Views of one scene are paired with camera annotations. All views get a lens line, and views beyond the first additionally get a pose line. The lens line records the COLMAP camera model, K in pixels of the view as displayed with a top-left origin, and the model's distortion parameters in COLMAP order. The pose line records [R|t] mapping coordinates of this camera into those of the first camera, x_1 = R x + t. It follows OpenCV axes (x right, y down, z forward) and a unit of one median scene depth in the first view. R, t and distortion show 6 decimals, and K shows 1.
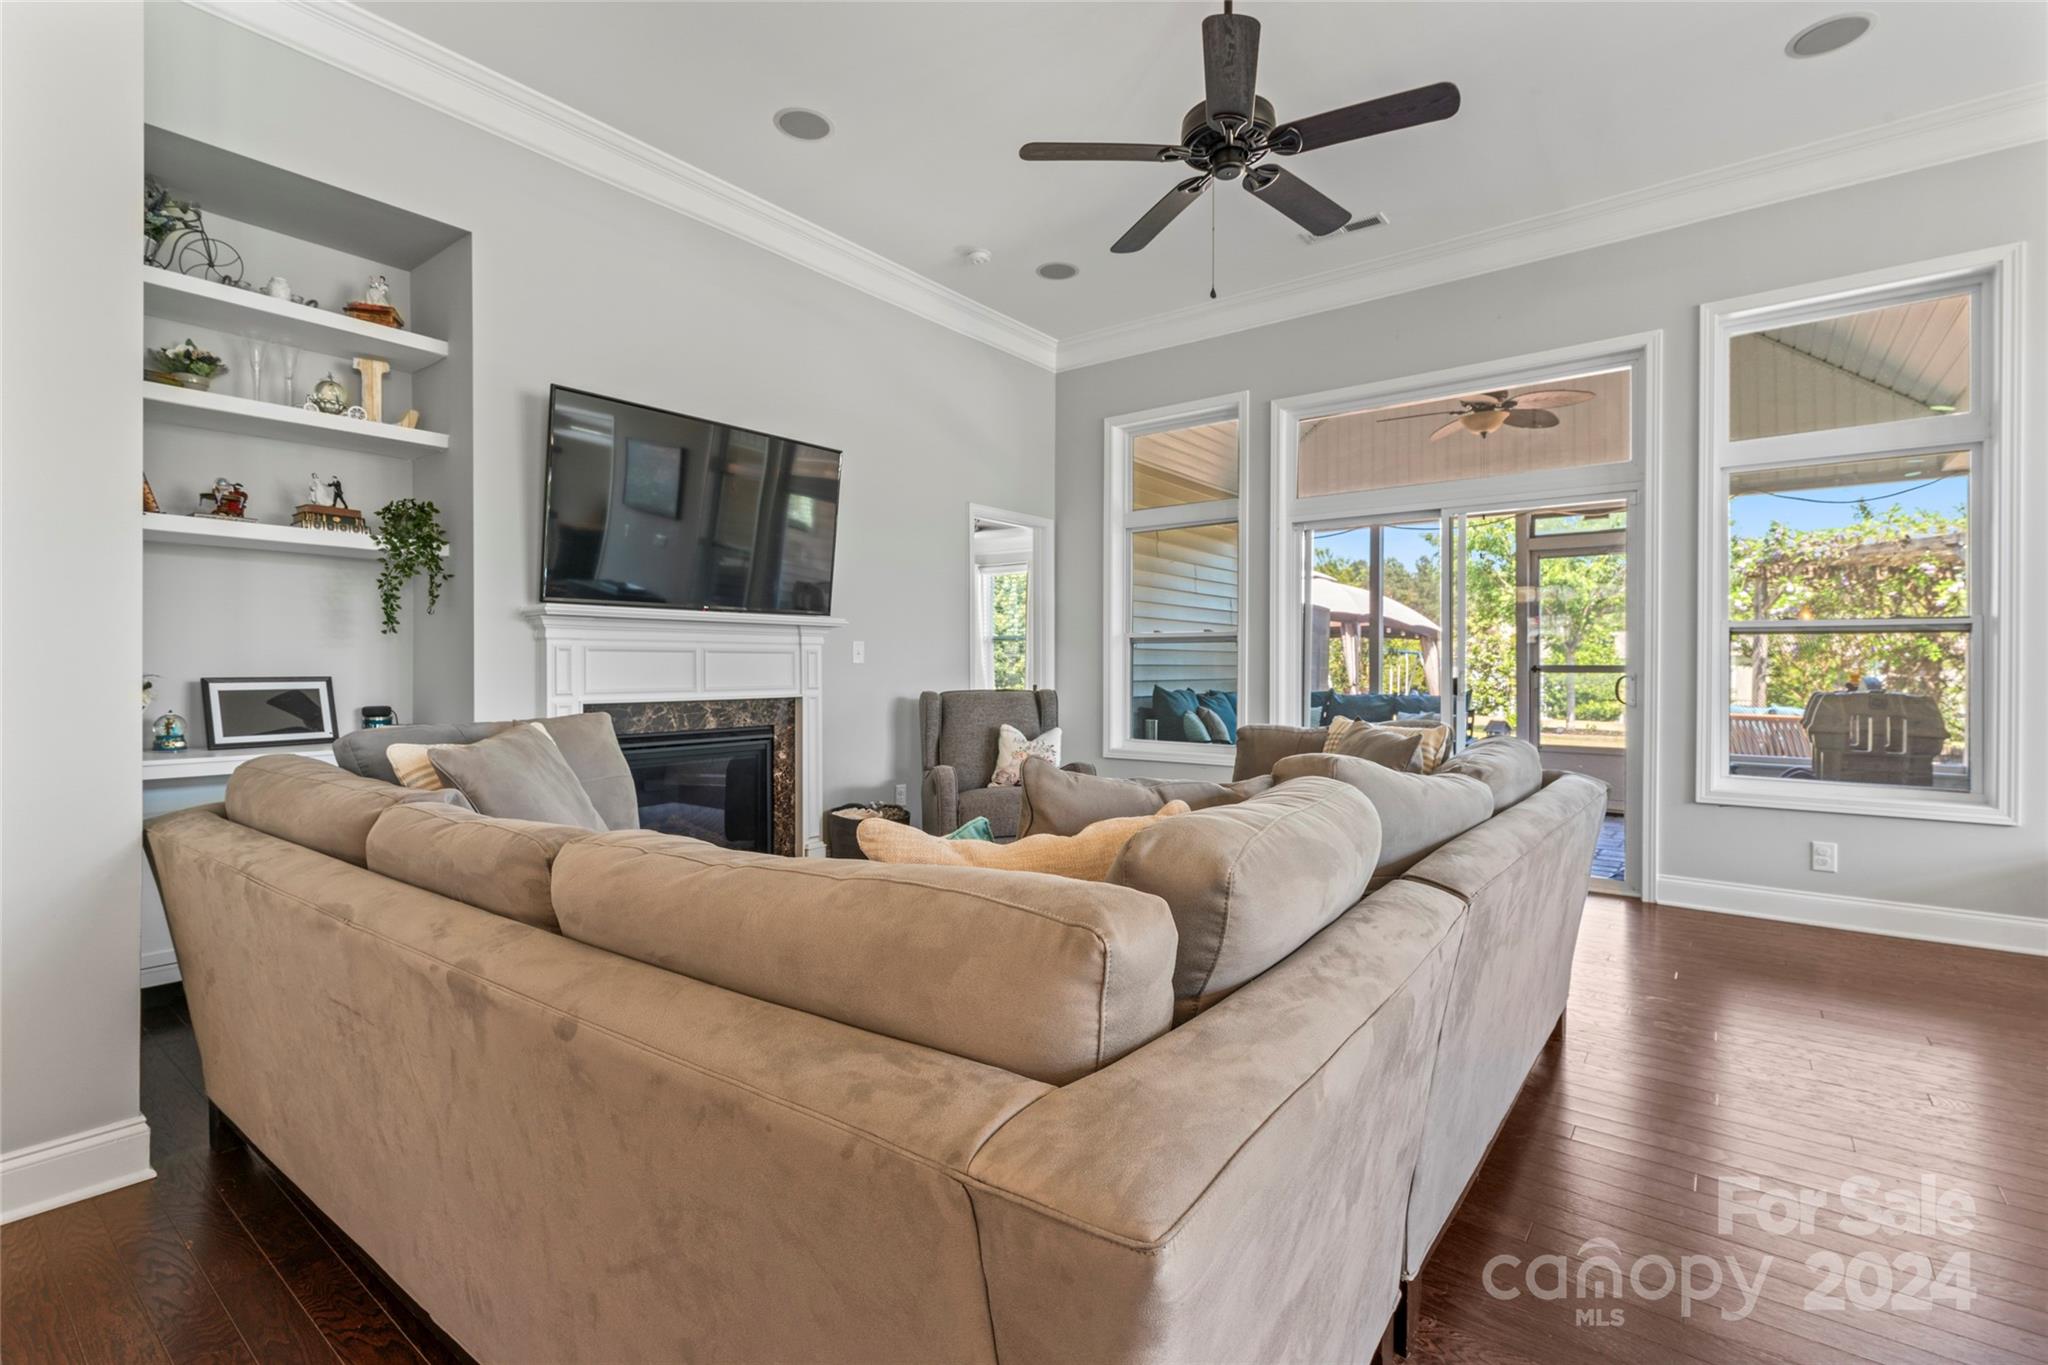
lens RADIAL K [[938.1, 0, 1026.4], [0, 938.1, 666.8], [0, 0, 1]] dist [0.010938, 0.000343]
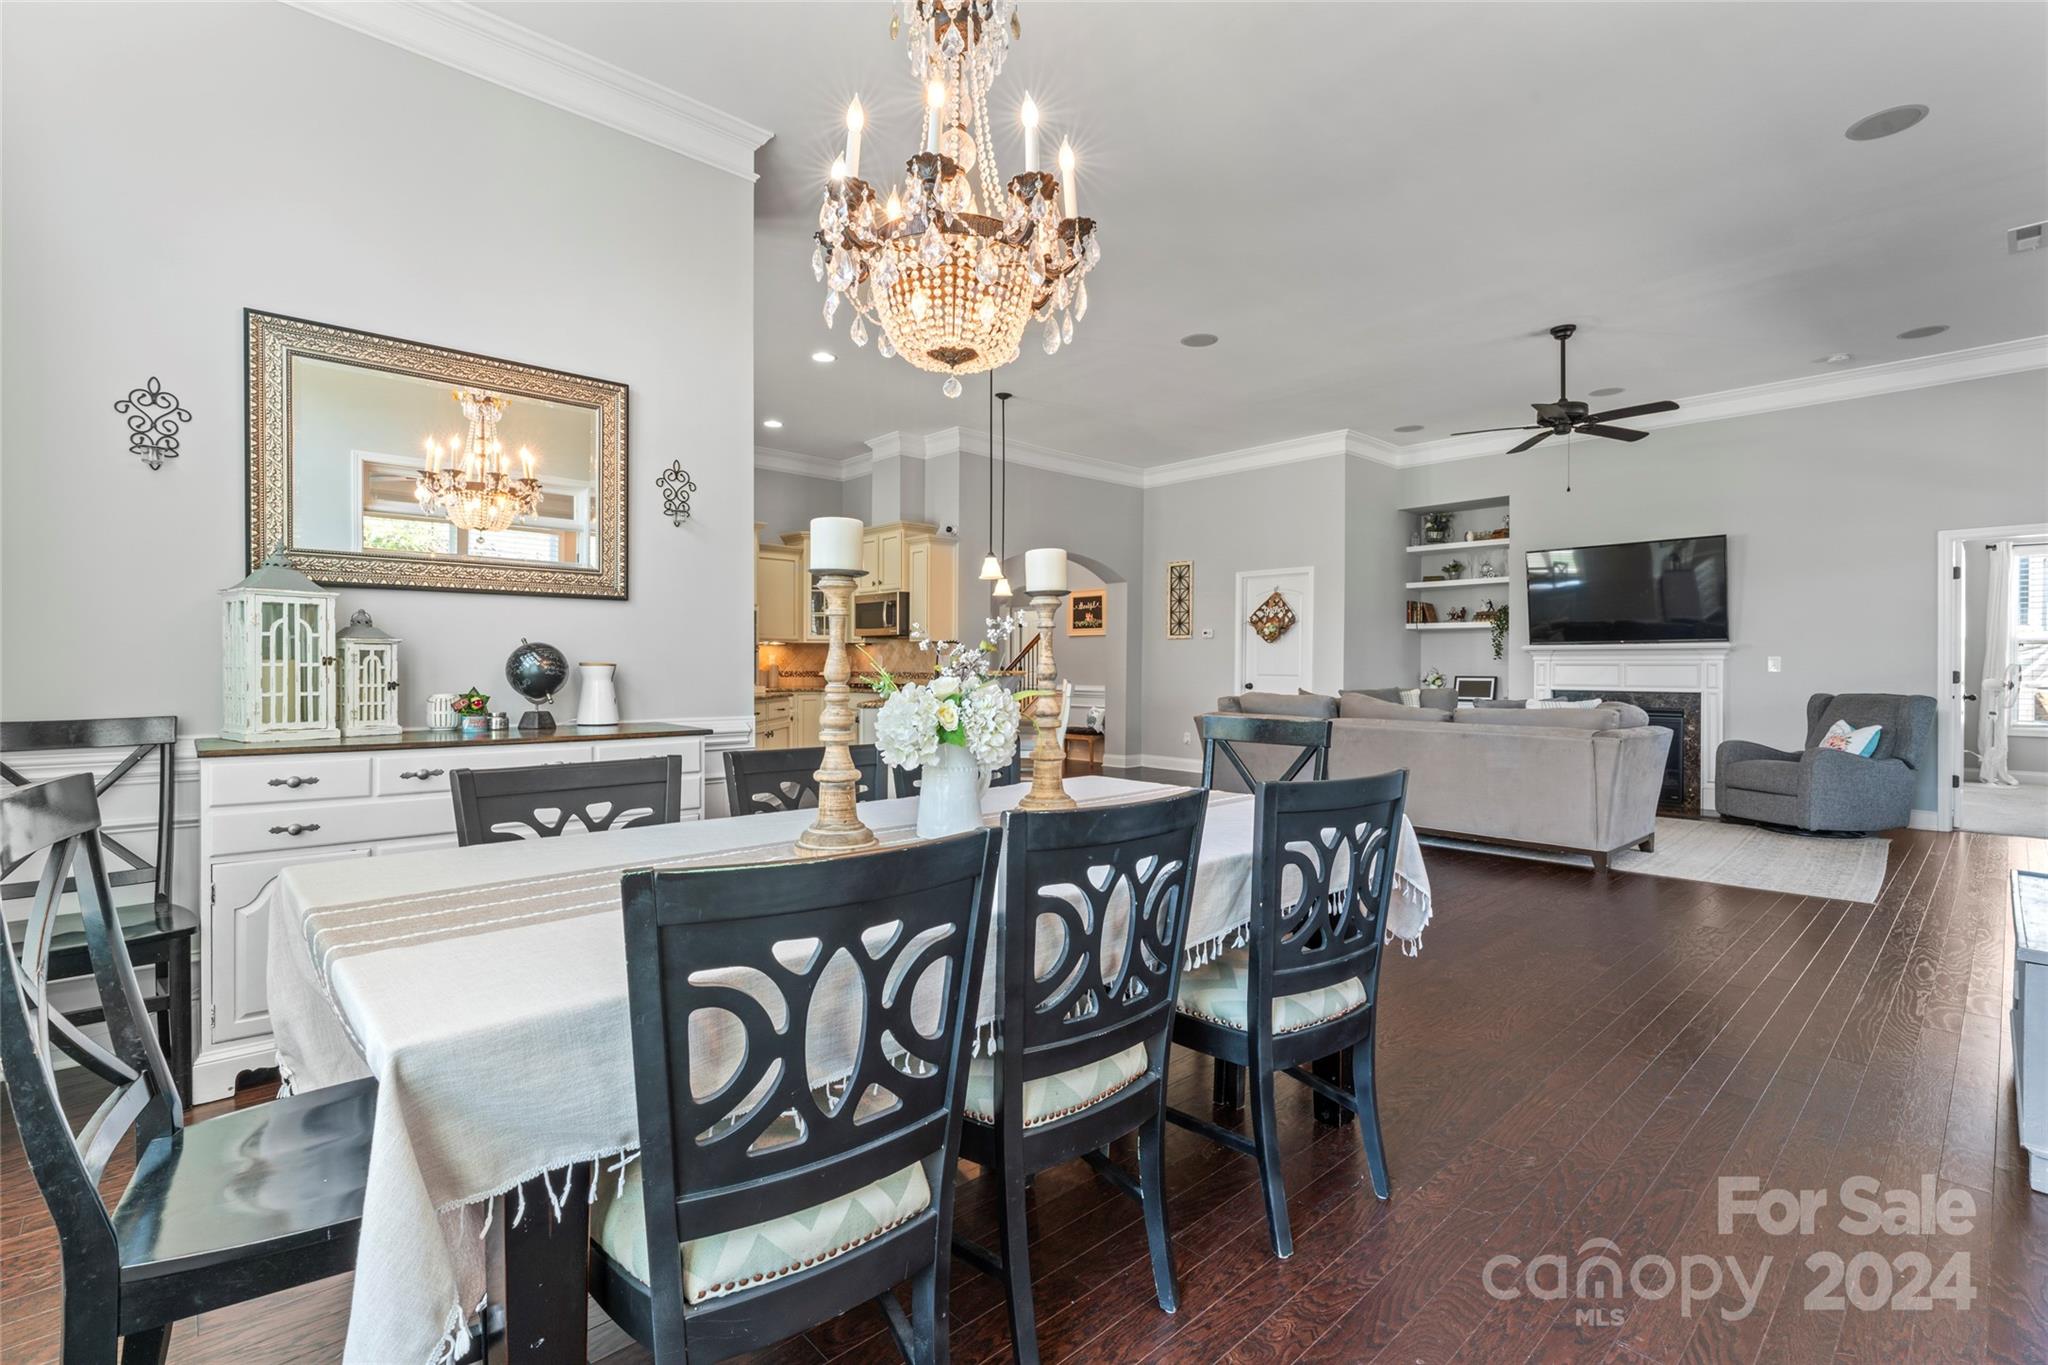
lens RADIAL K [[924.9, 0, 1022.7], [0, 924.9, 667.2], [0, 0, 1]] dist [-0.001785, 0.001013]
pose [[-0.172348, -0.003490, -0.985030, 1.897171], [-0.008785, 0.999959, -0.002006, 0.002170], [0.984997, 0.008308, -0.172371, 0.159026]]
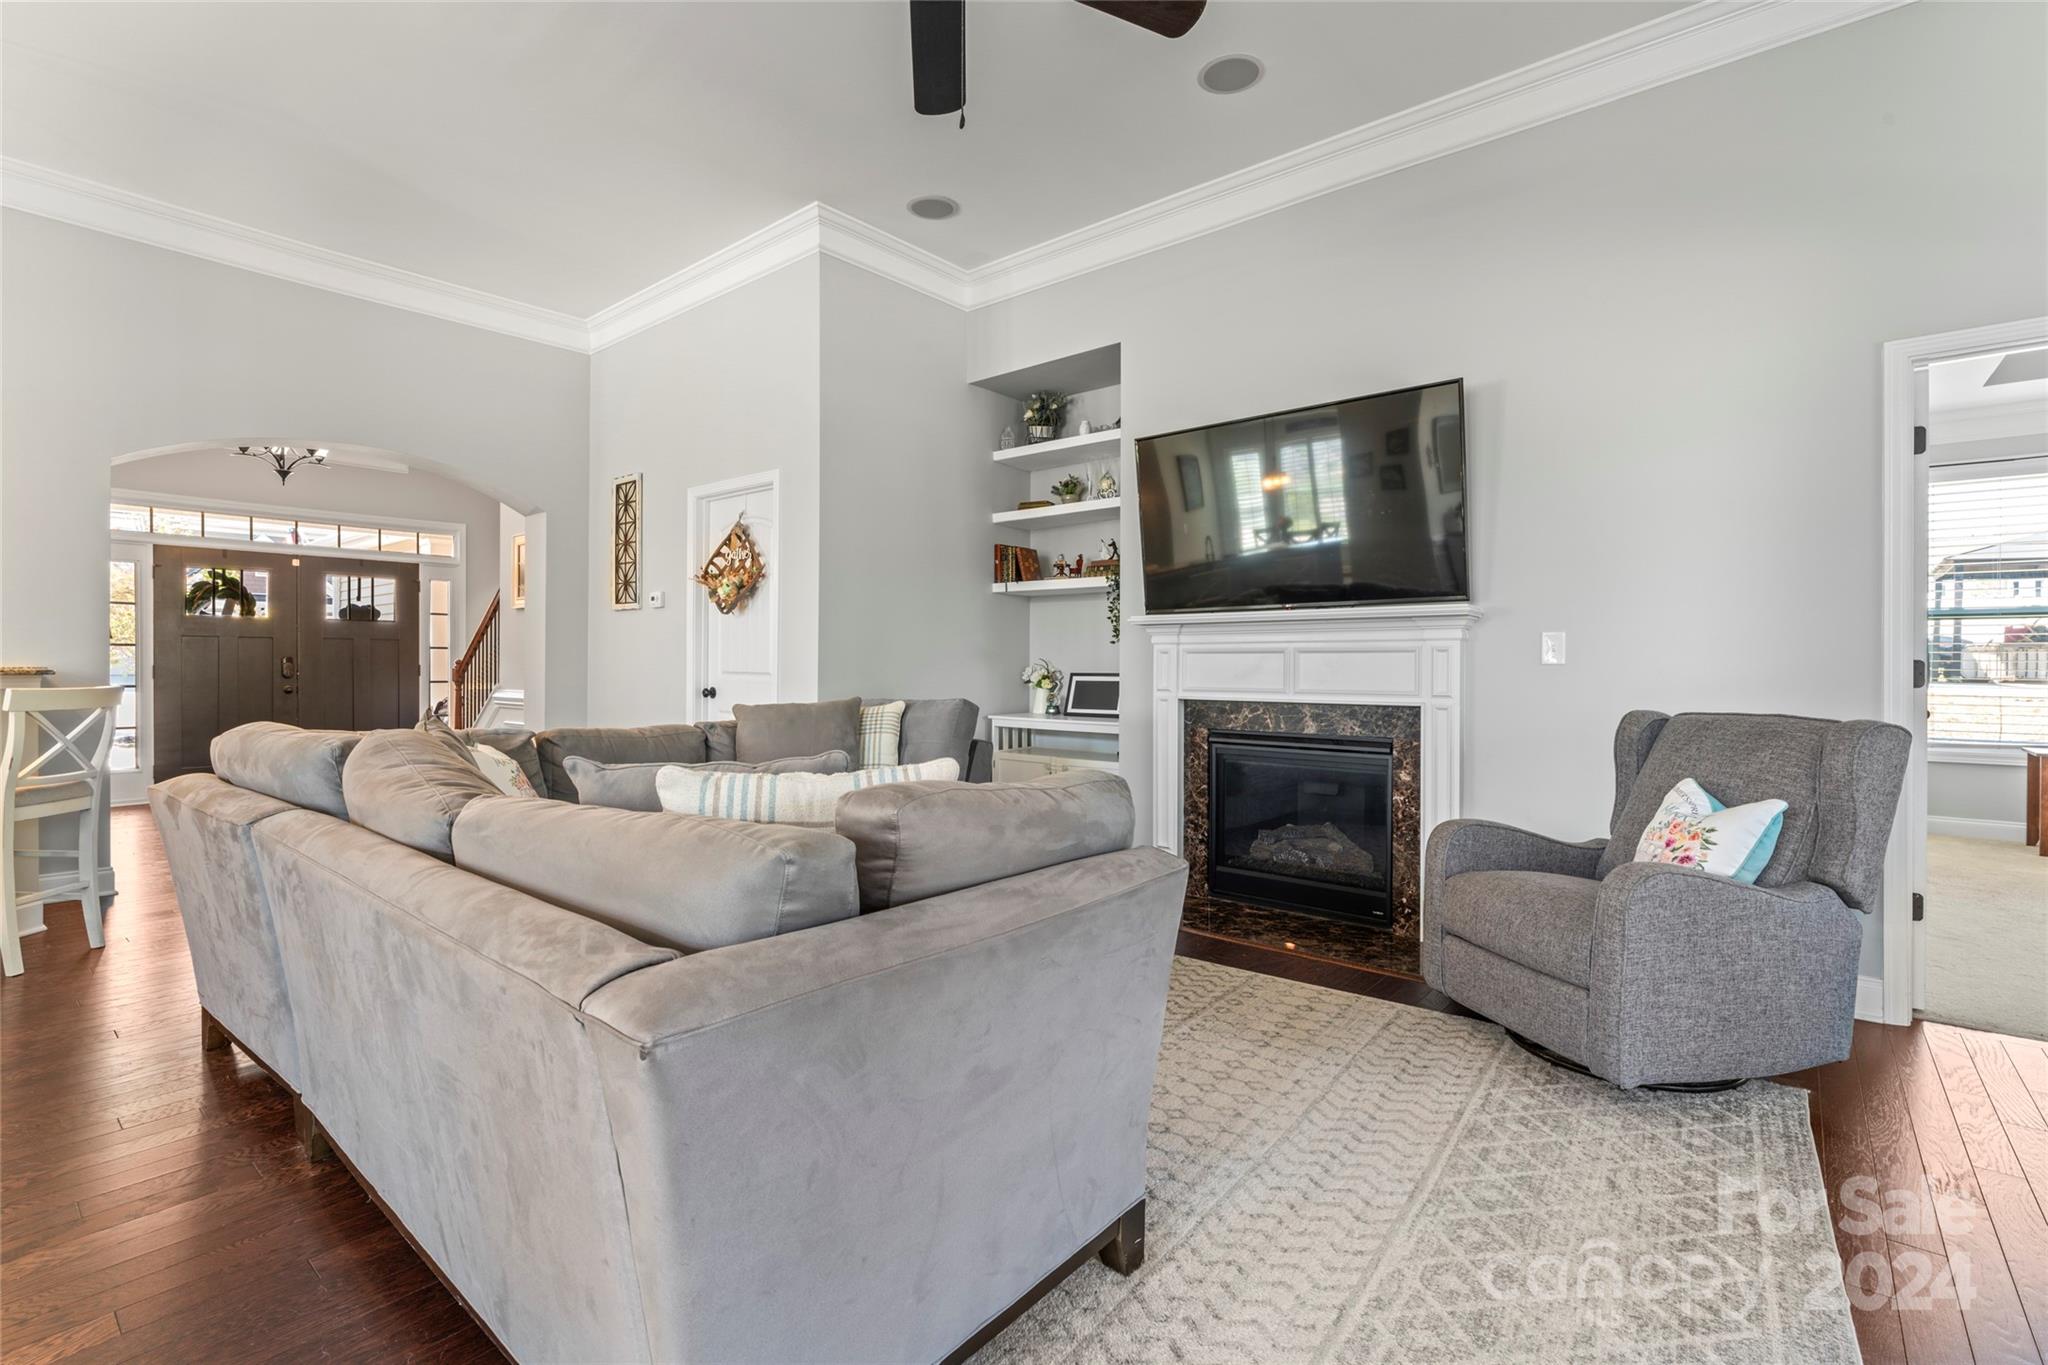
lens RADIAL K [[924.9, 0, 1022.7], [0, 924.9, 667.2], [0, 0, 1]] dist [-0.001785, 0.001013]
pose [[-0.043292, 0.001627, -0.999061, 0.695836], [-0.005511, 0.999983, 0.001868, -0.000850], [0.999047, 0.005586, -0.043282, 0.869112]]
